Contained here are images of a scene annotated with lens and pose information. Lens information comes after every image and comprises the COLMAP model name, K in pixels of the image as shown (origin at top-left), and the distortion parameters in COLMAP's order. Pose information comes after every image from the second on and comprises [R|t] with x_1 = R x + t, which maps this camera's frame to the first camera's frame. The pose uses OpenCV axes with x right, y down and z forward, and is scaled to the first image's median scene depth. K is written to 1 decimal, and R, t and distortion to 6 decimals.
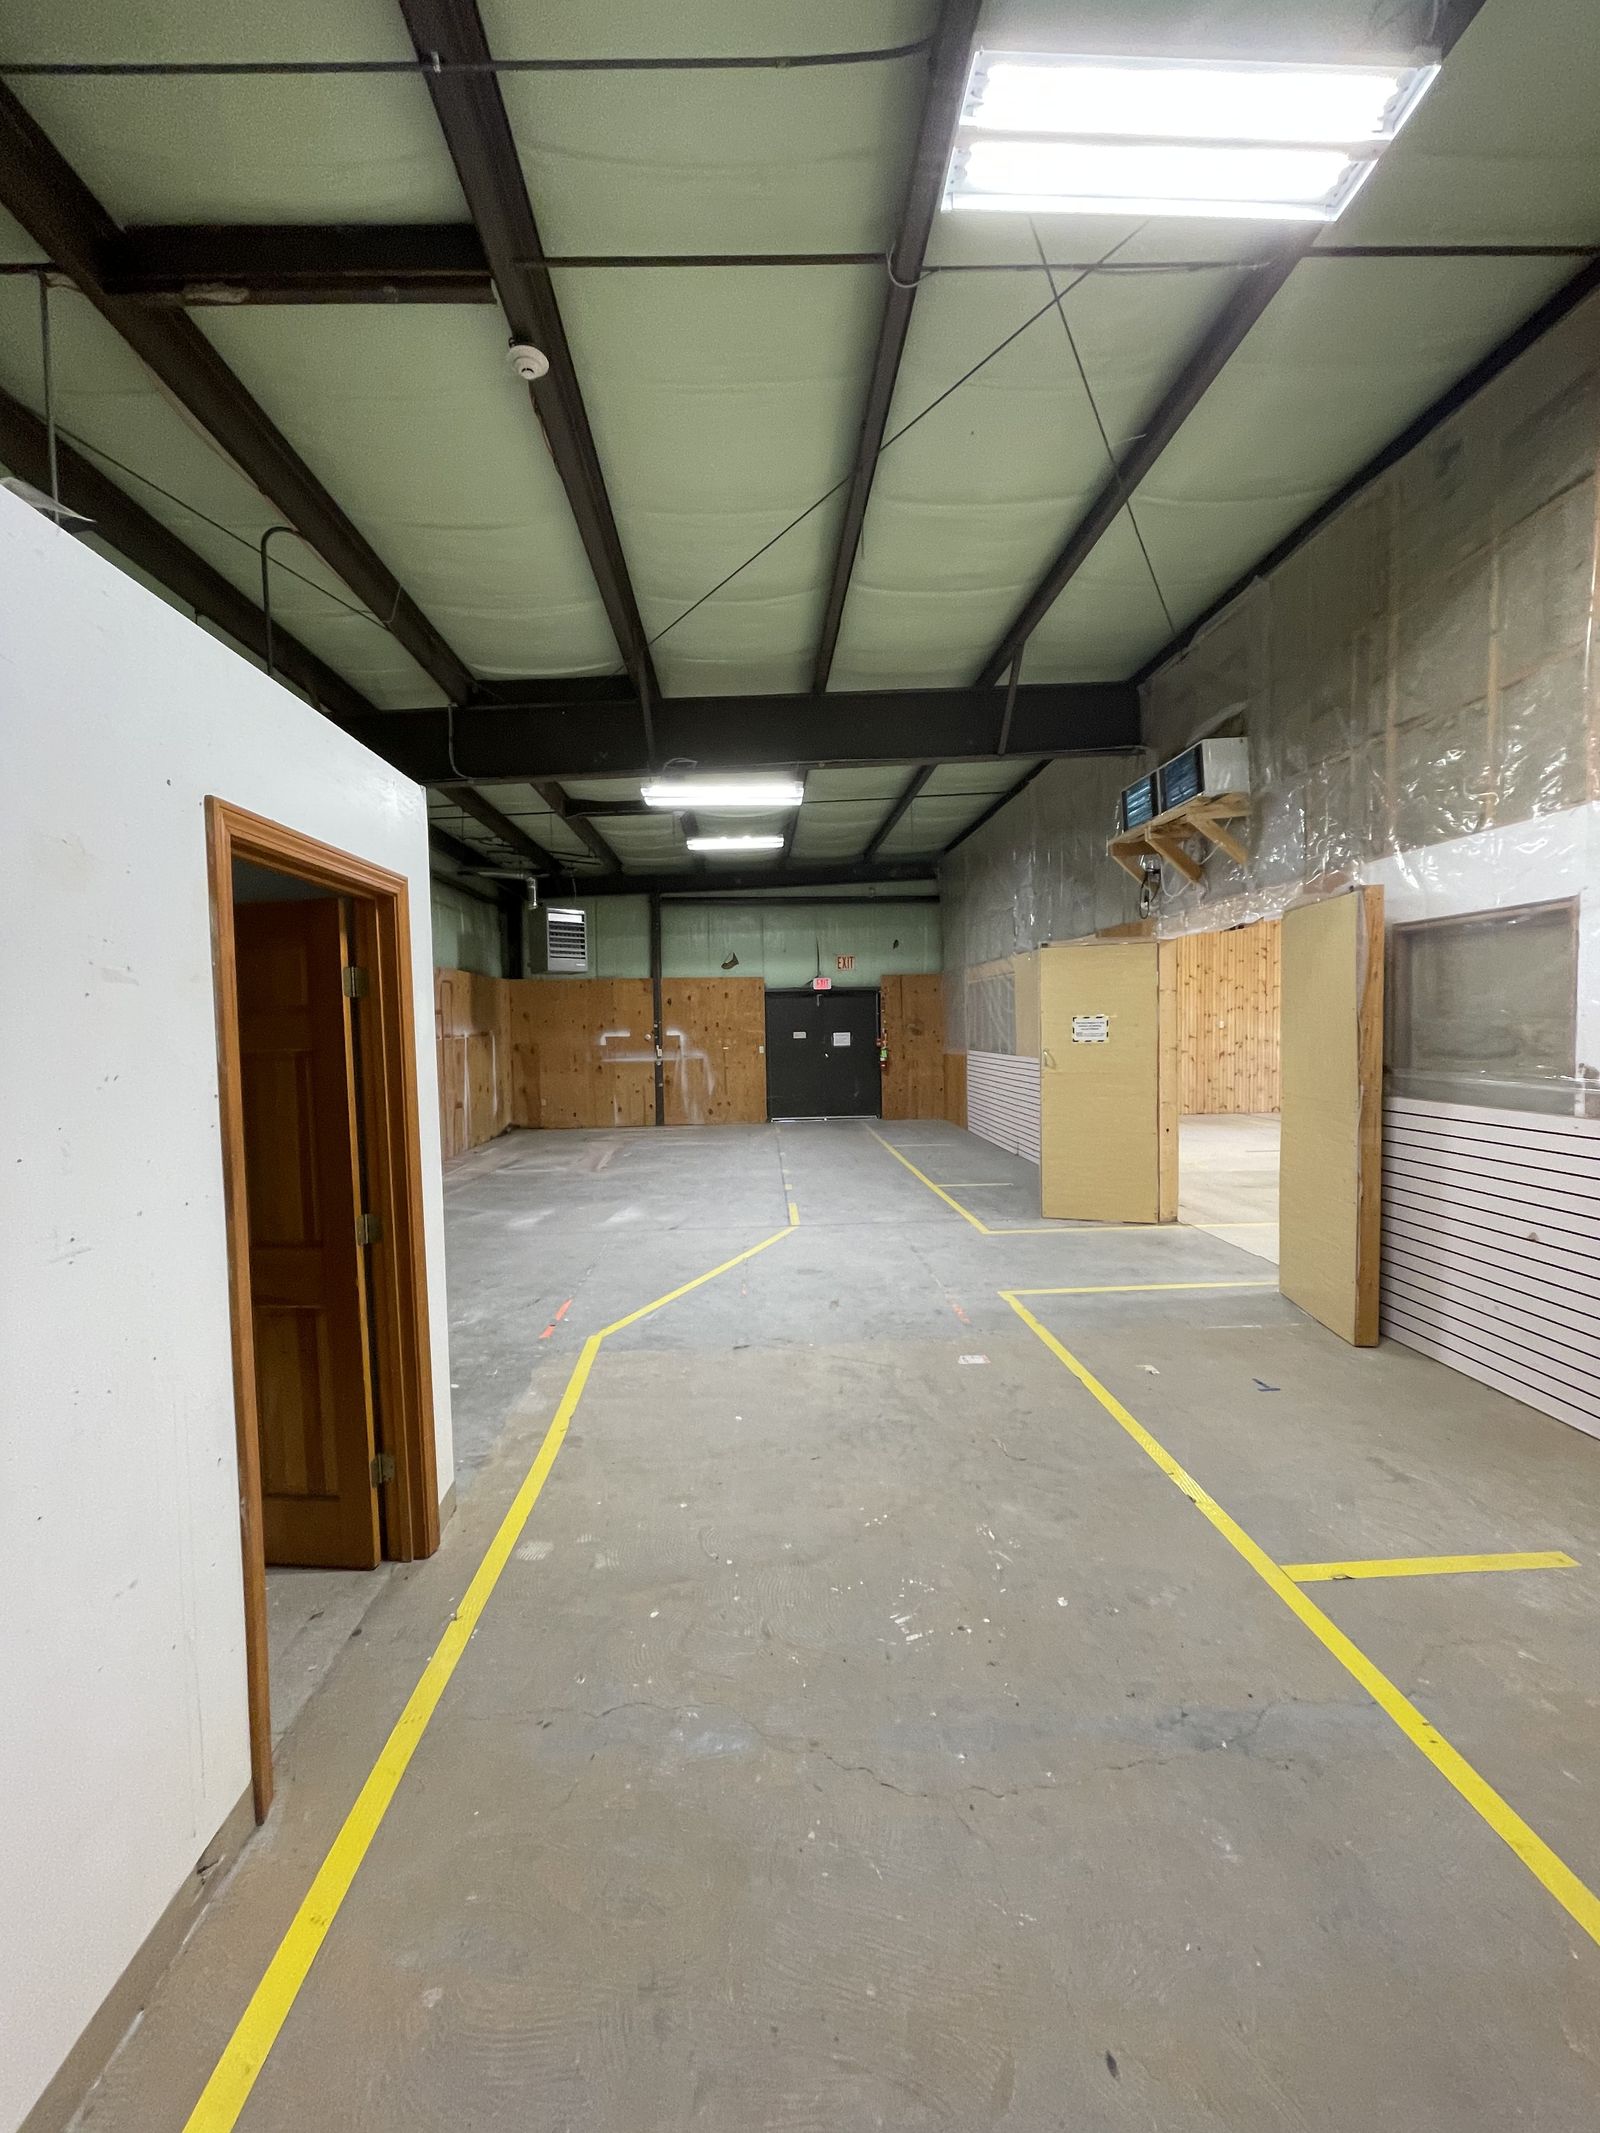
lens RADIAL K [[854.9, 0, 800.0], [0, 854.9, 1066.5], [0, 0, 1]] dist [-0.000466, -0.003006]
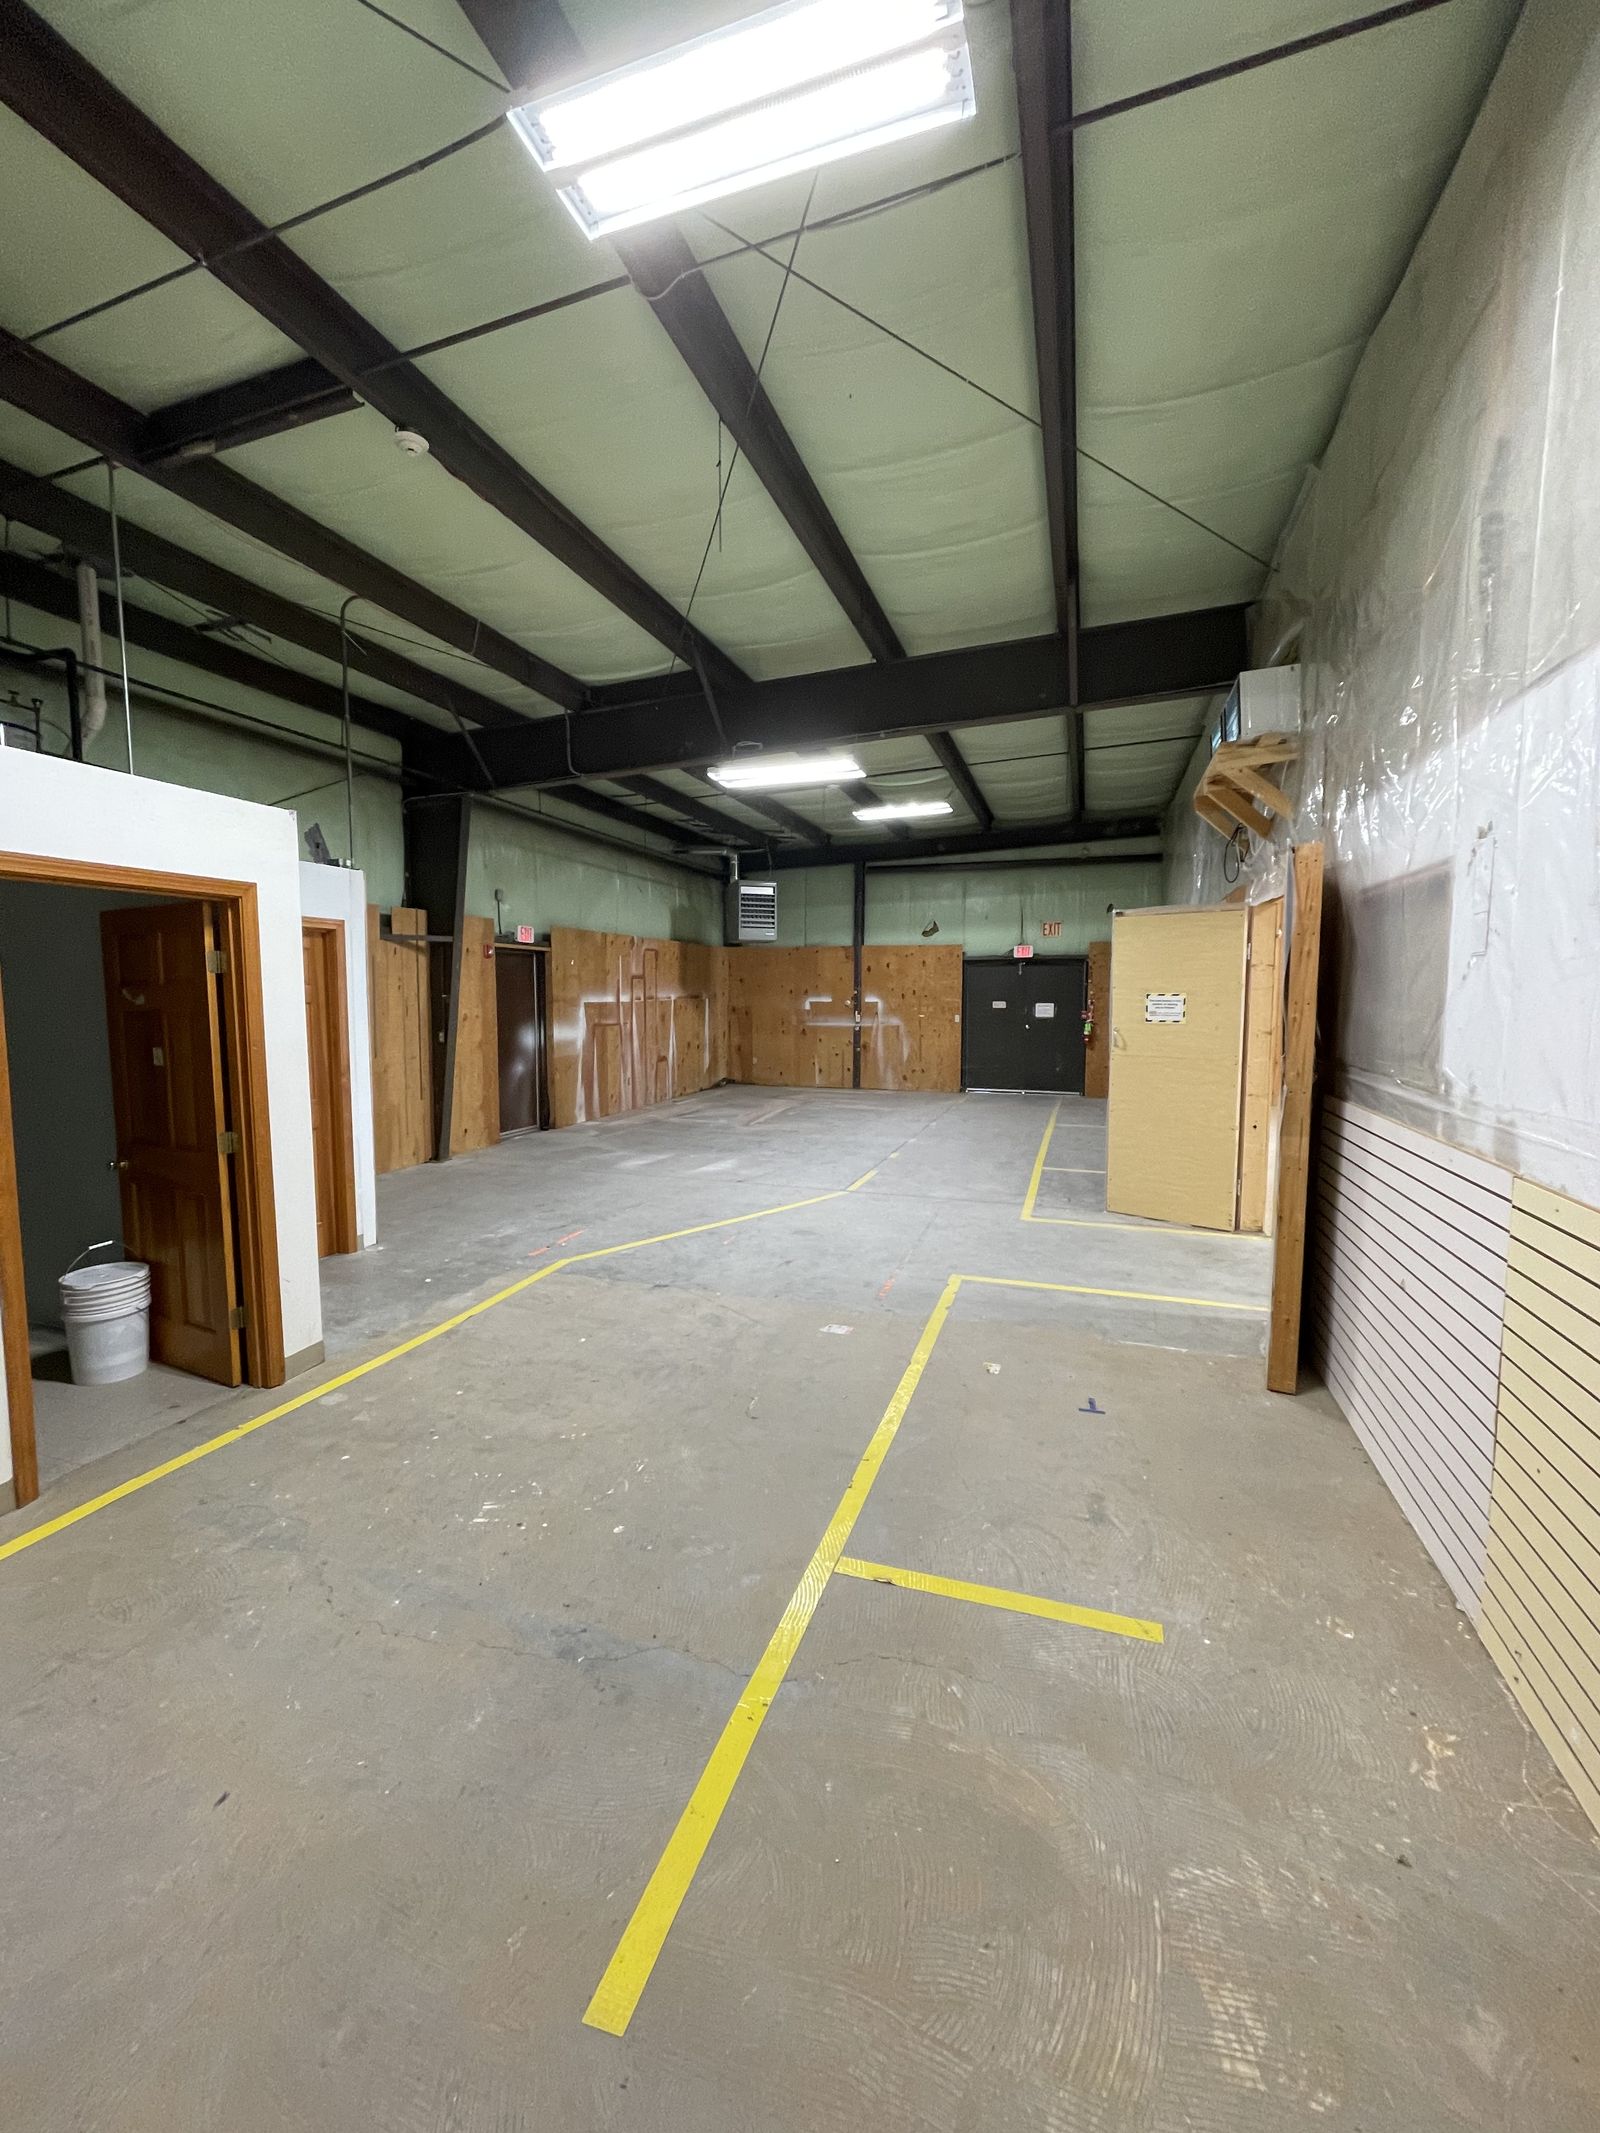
lens RADIAL K [[854.9, 0, 800.0], [0, 854.9, 1066.5], [0, 0, 1]] dist [-0.000466, -0.003006]
pose [[0.928594, 0.052125, -0.367419, 0.294680], [-0.036654, 0.998128, 0.048964, -0.011391], [0.369284, -0.032000, 0.928766, 0.024483]]
